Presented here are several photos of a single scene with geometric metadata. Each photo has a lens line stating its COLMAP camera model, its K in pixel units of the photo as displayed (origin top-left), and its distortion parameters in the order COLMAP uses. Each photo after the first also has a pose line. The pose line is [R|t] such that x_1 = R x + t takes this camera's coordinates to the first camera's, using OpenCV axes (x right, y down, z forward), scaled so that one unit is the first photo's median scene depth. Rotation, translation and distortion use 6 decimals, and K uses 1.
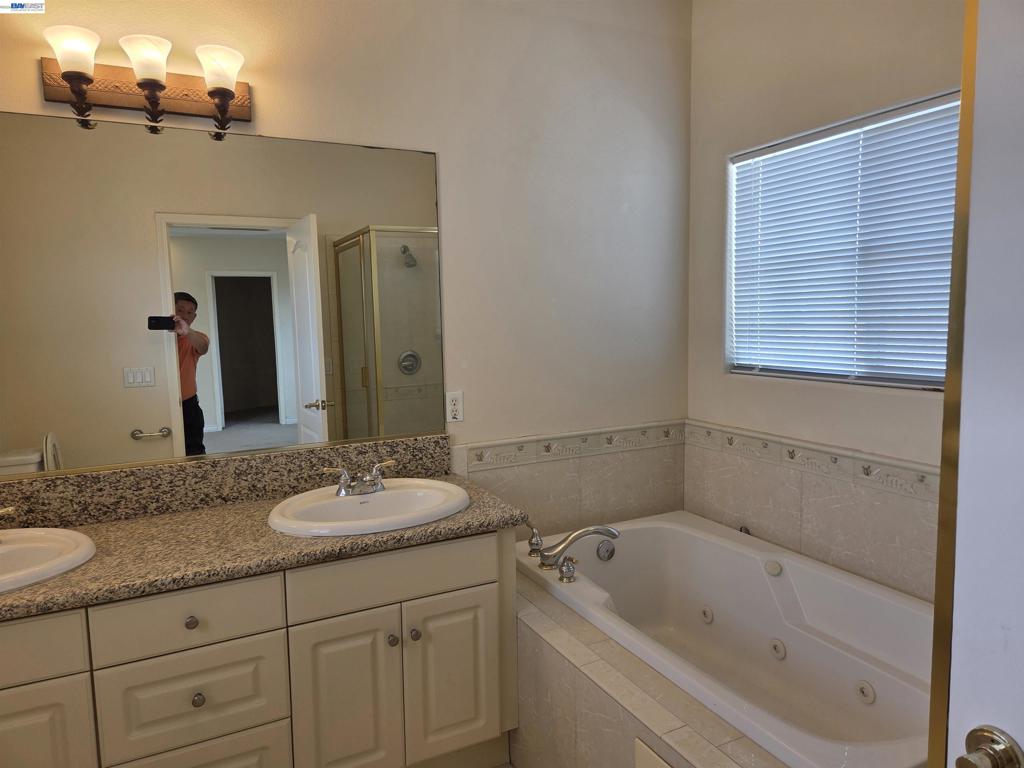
lens RADIAL K [[701.7, 0, 512.0], [0, 701.7, 384.0], [0, 0, 1]] dist [0.089911, -0.068619]
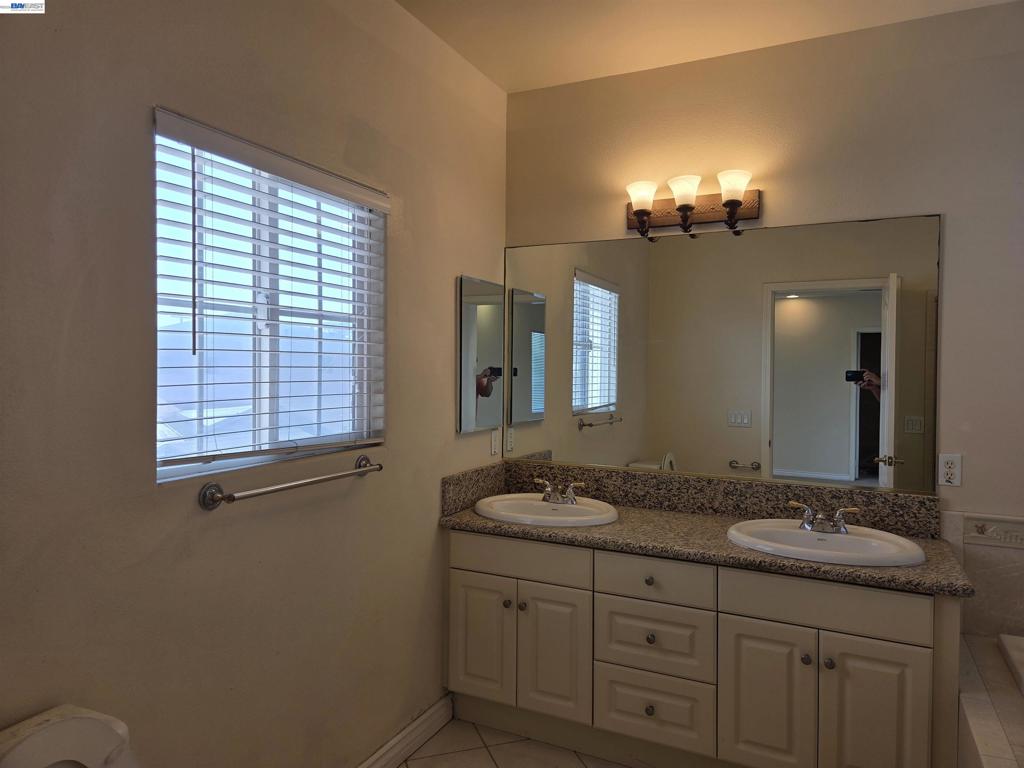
lens RADIAL K [[701.7, 0, 512.0], [0, 701.7, 384.0], [0, 0, 1]] dist [0.089911, -0.068619]
pose [[0.611987, 0.050264, -0.789269, 0.392124], [-0.108951, 0.993821, -0.021187, 0.002226], [0.783327, 0.098958, 0.613682, -0.097695]]
